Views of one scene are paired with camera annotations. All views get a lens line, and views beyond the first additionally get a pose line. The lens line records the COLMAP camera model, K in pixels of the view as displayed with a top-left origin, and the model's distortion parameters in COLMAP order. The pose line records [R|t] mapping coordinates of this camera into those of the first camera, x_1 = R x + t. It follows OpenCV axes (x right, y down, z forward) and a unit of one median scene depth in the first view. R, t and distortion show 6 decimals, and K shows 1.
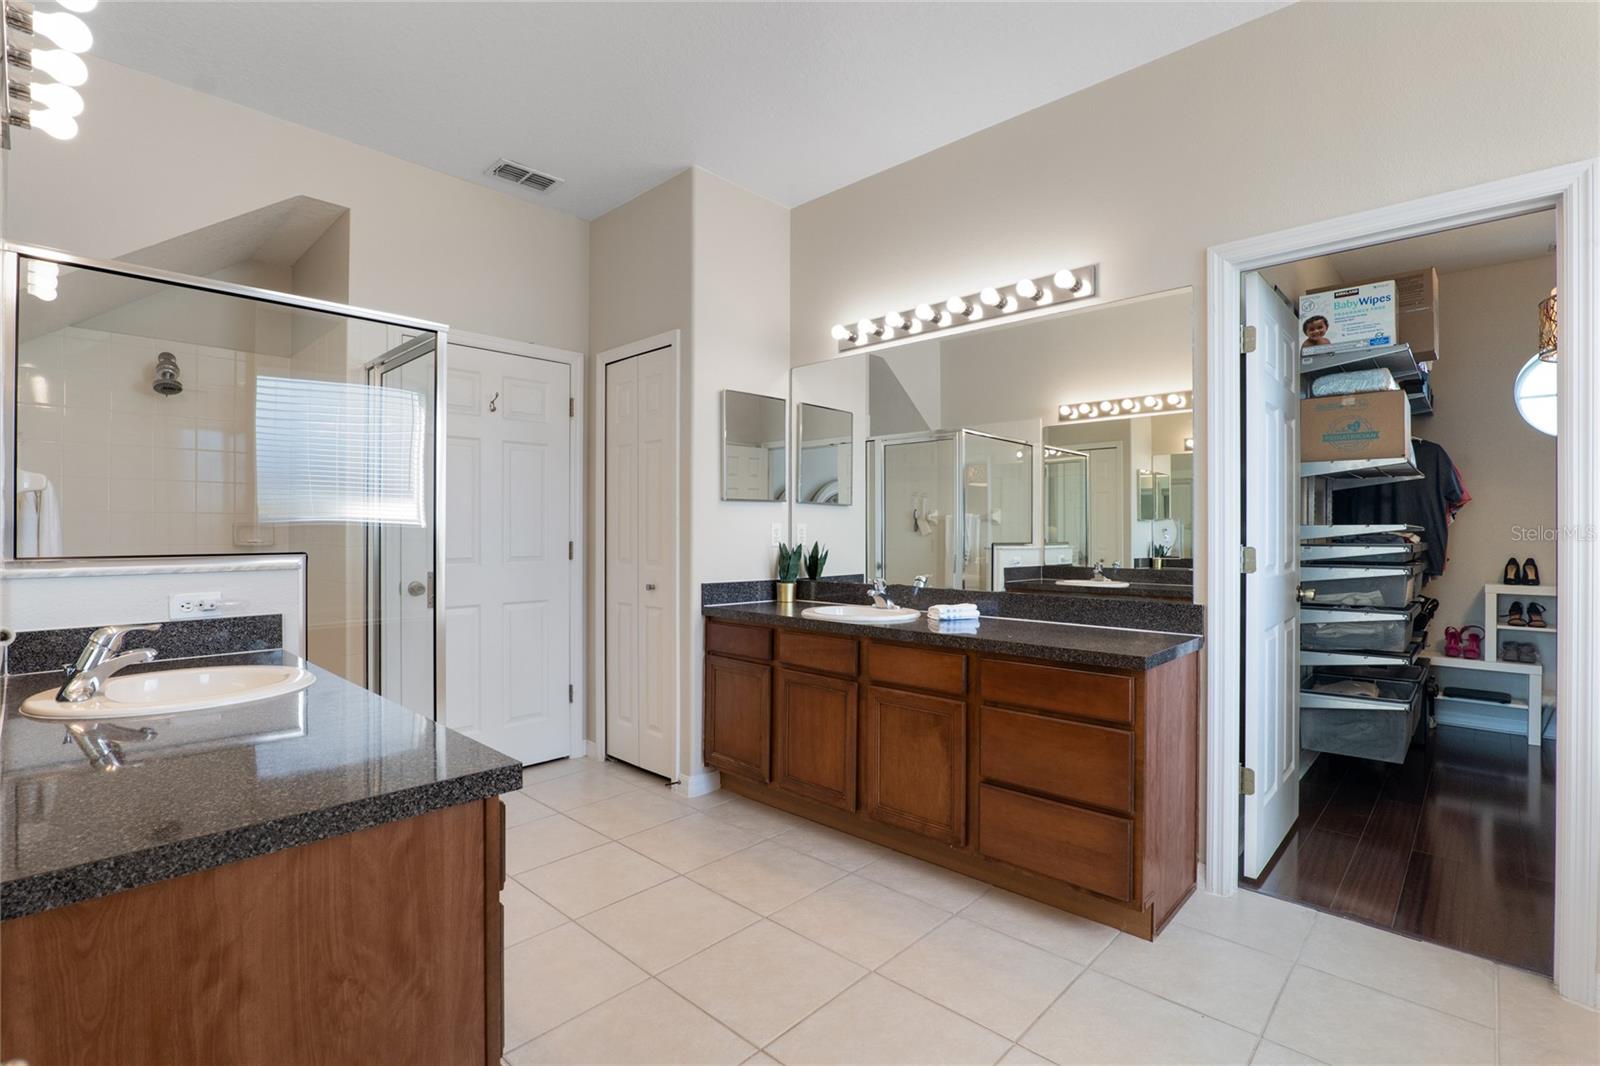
lens RADIAL K [[730.0, 0, 797.4], [0, 730.0, 534.6], [0, 0, 1]] dist [-0.016887, 0.001416]
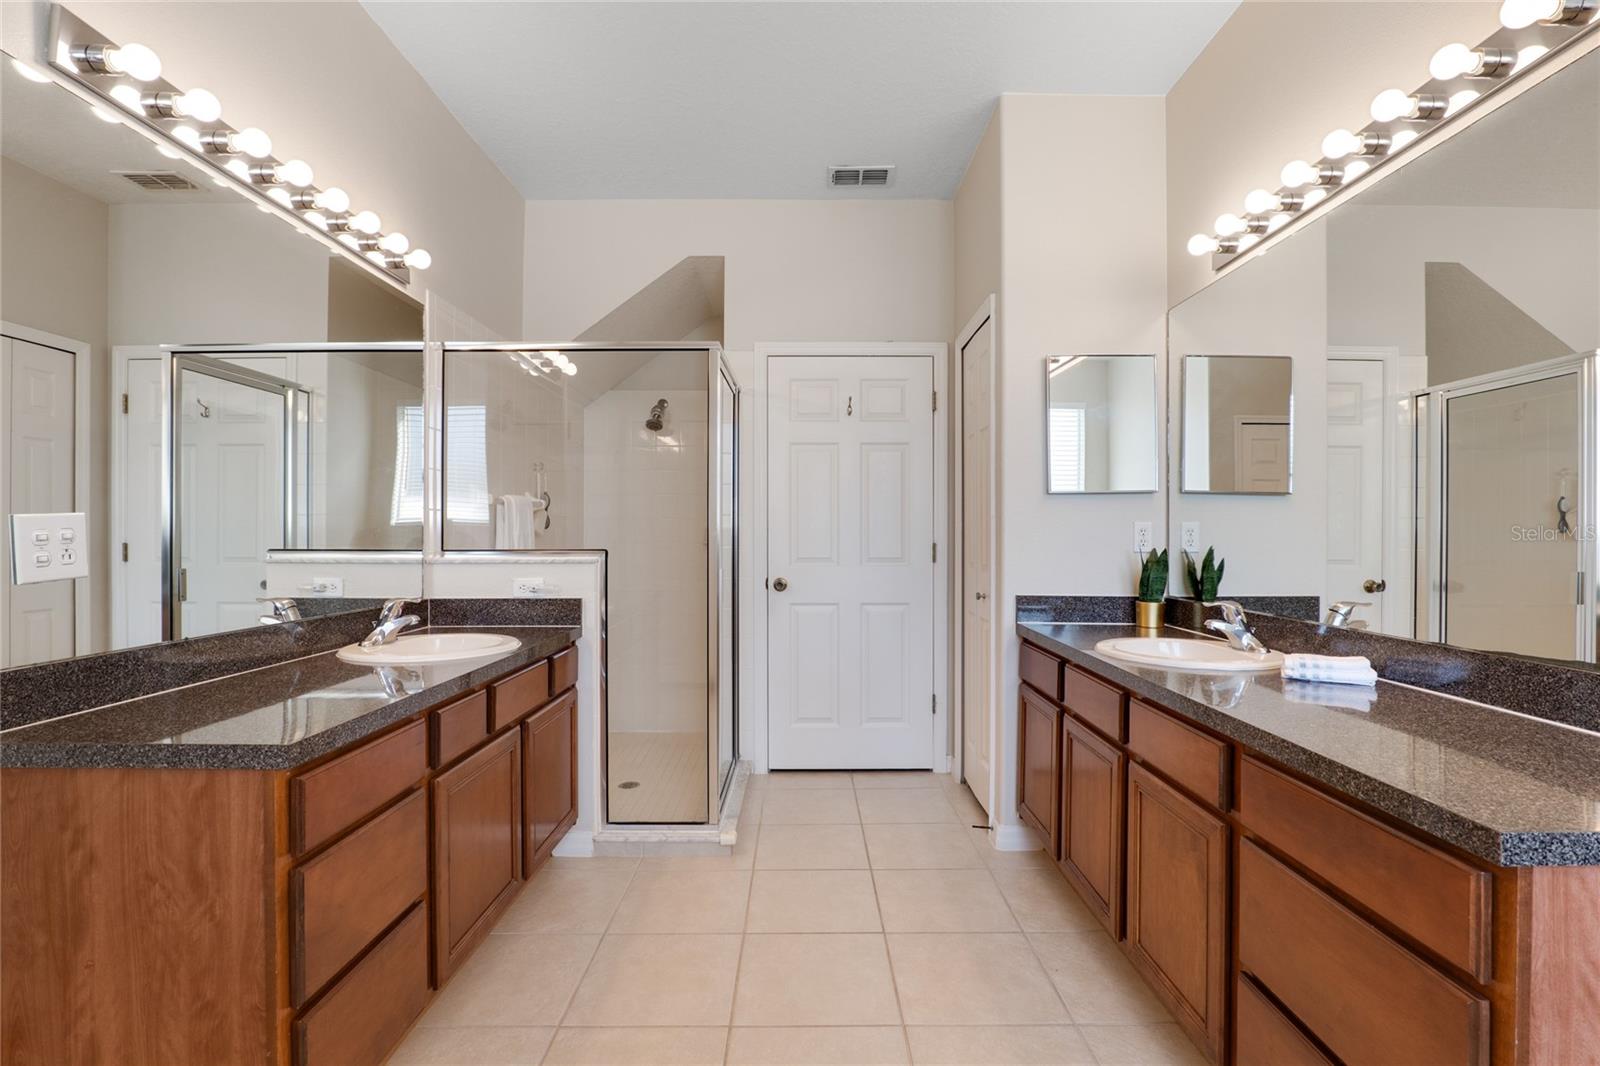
lens RADIAL K [[730.0, 0, 801.1], [0, 730.0, 536.4], [0, 0, 1]] dist [-0.016887, 0.001416]
pose [[0.697145, 0.002308, -0.716926, 0.381123], [-0.002464, 0.999997, 0.000824, 0.000227], [0.716926, 0.001192, 0.697149, 0.329196]]
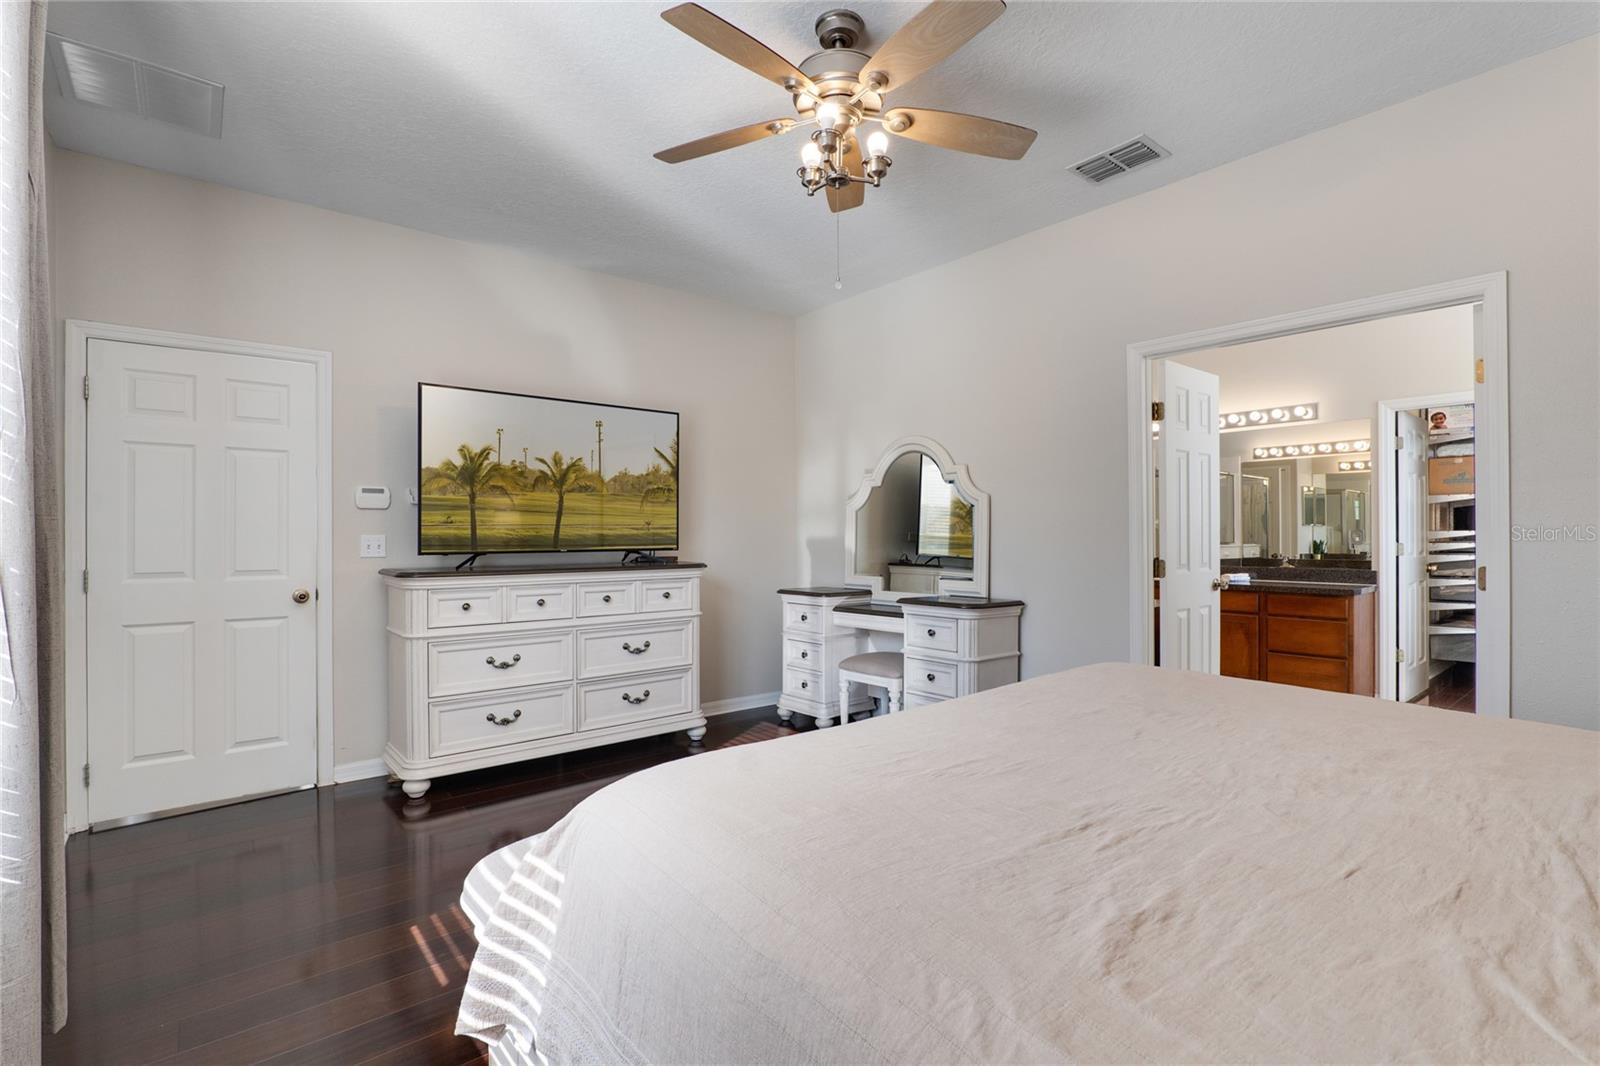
lens RADIAL K [[730.0, 0, 803.3], [0, 730.0, 536.4], [0, 0, 1]] dist [-0.016887, 0.001416]
pose [[0.992600, -0.006319, -0.121262, -0.790792], [0.006309, 0.999980, -0.000459, -0.011196], [0.121263, -0.000310, 0.992620, -1.210588]]
